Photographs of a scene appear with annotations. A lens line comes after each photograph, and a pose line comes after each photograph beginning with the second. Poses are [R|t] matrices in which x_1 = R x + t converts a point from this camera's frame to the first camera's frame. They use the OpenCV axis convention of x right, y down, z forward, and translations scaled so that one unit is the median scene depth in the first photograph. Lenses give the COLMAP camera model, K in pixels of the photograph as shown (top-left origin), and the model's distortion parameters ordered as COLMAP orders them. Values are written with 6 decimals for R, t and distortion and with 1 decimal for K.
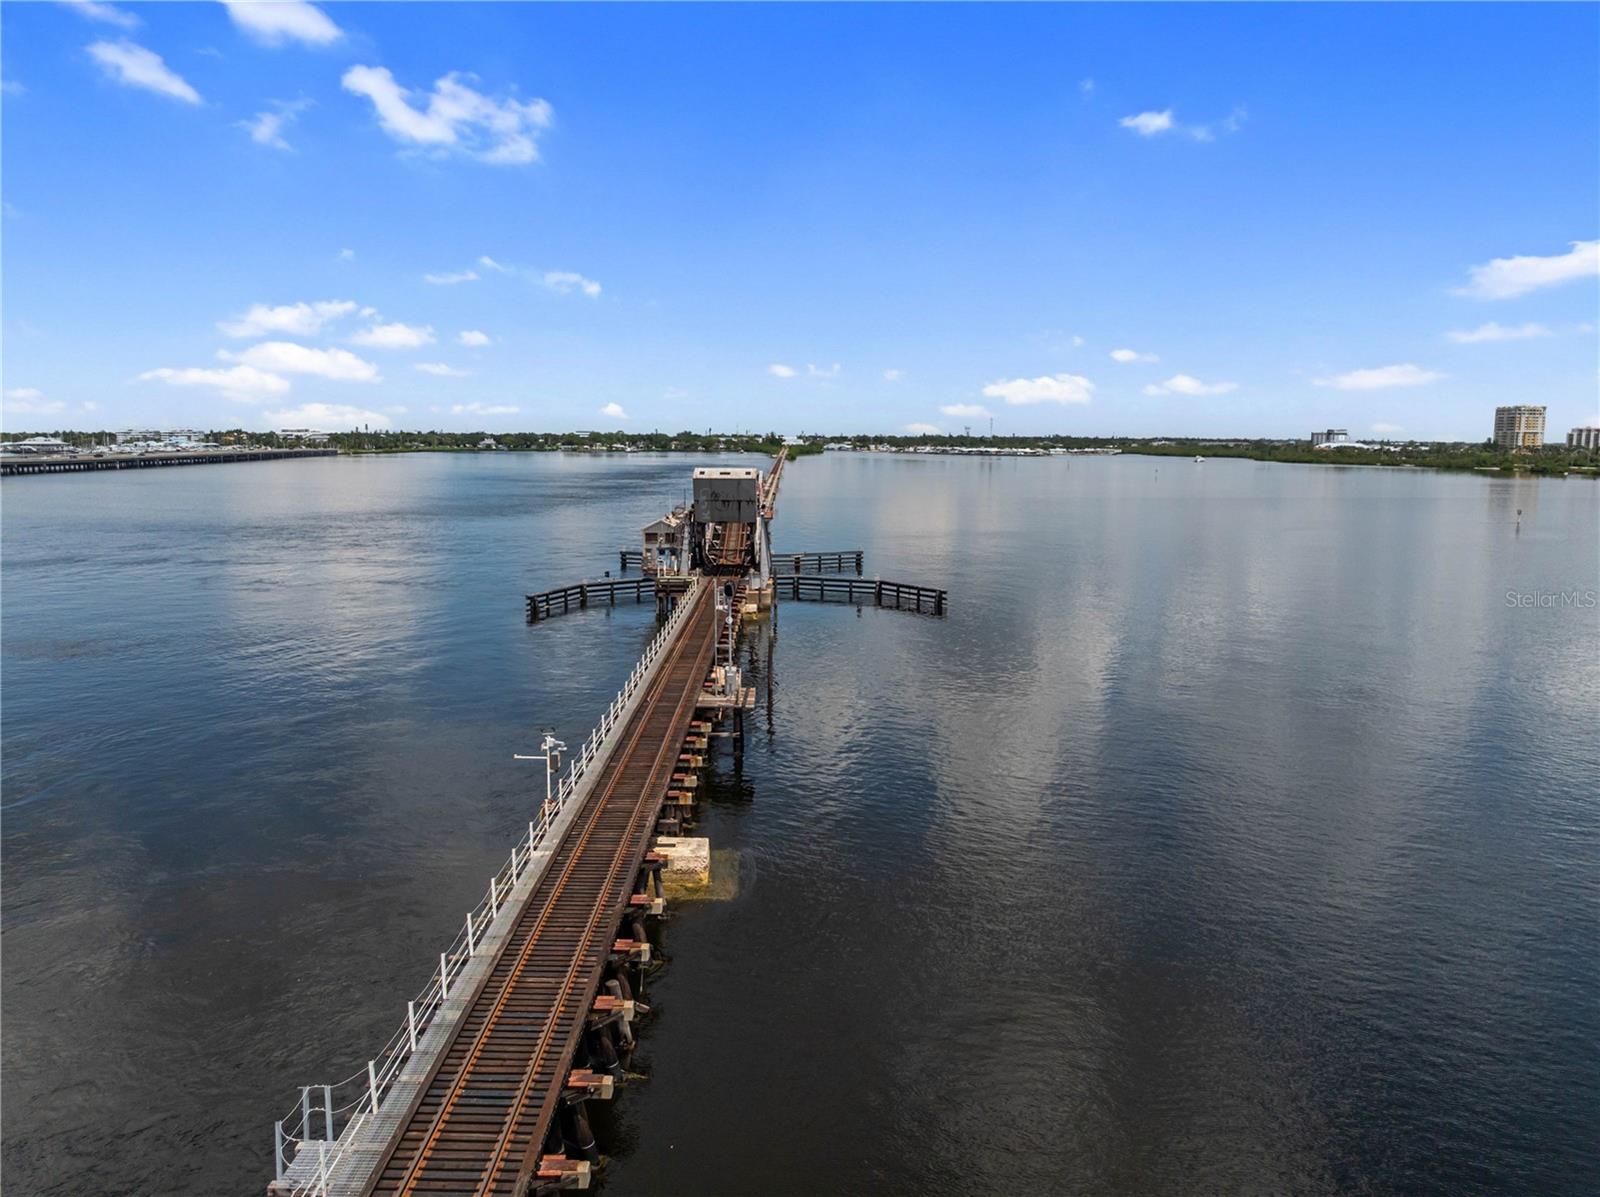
lens RADIAL K [[1122.3, 0, 802.6], [0, 1122.3, 602.2], [0, 0, 1]] dist [-0.053598, 0.023820]
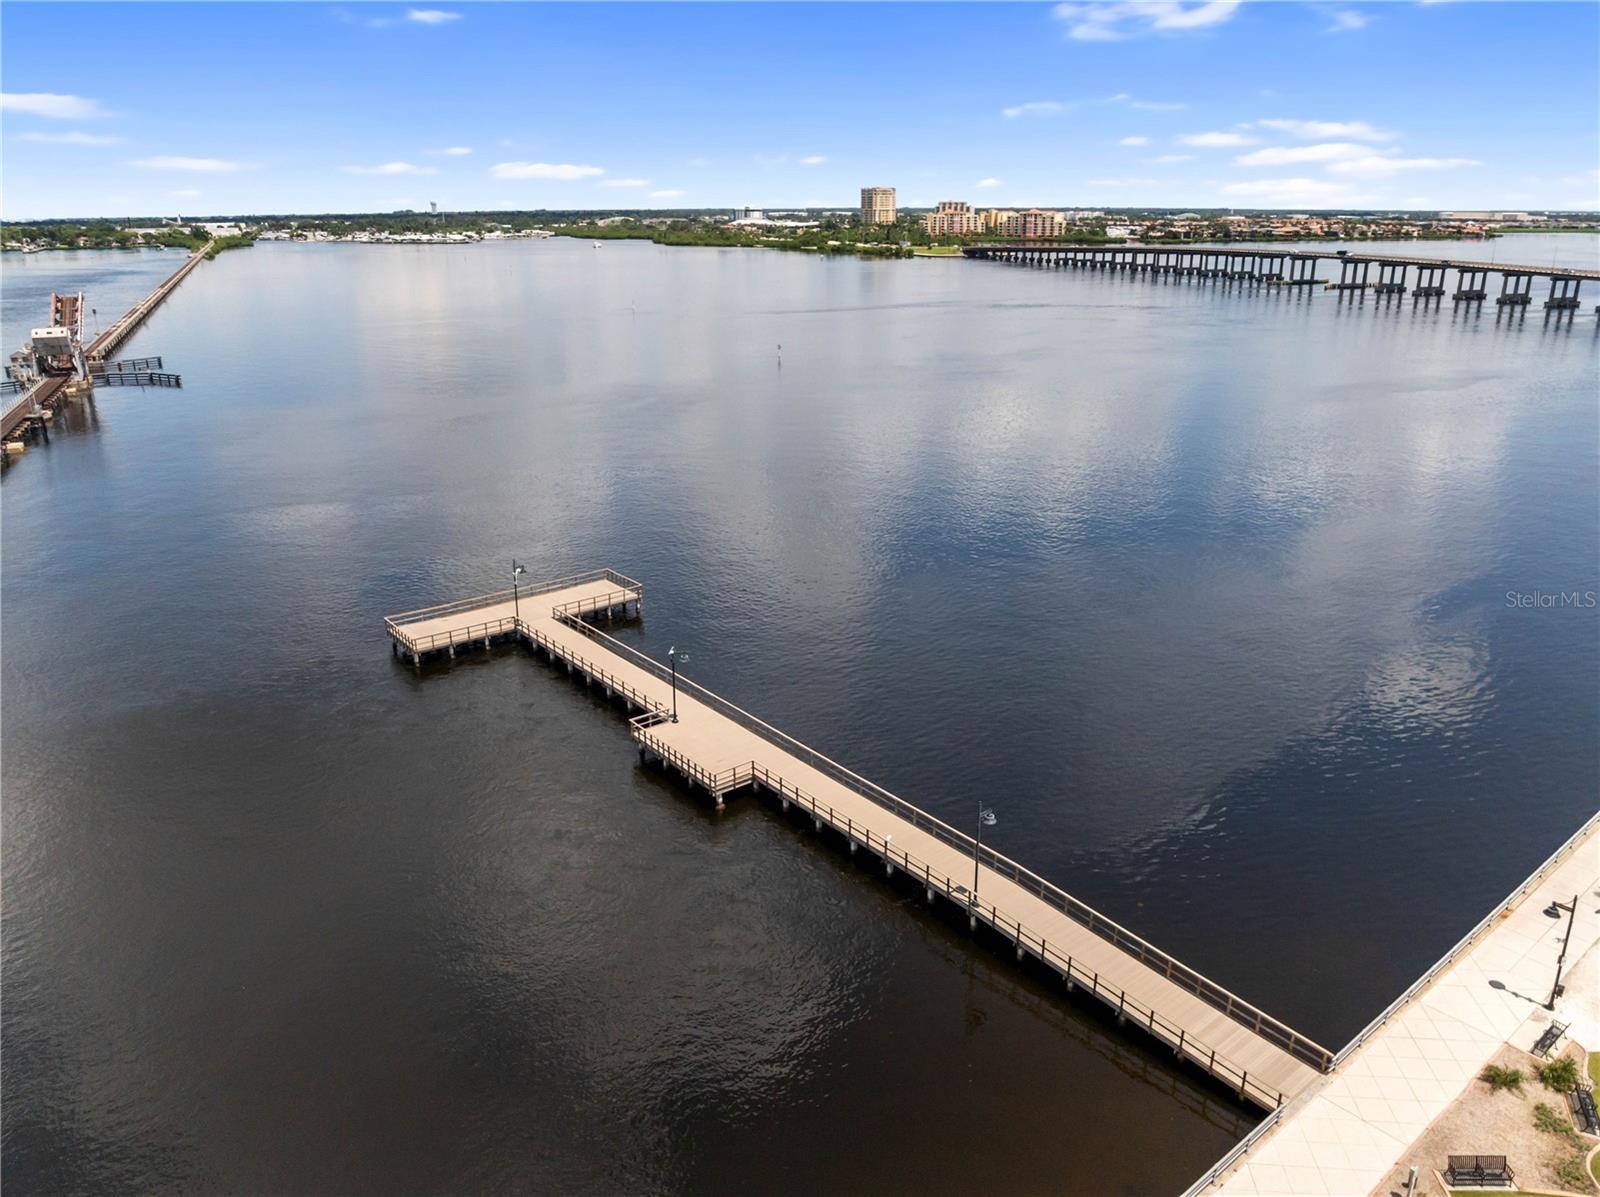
lens RADIAL K [[1122.3, 0, 802.6], [0, 1122.3, 602.2], [0, 0, 1]] dist [-0.053598, 0.023820]
pose [[0.907483, -0.149554, 0.392566, 0.241995], [0.070411, 0.975413, 0.208833, 0.043488], [-0.414146, -0.161871, 0.895701, -1.112099]]
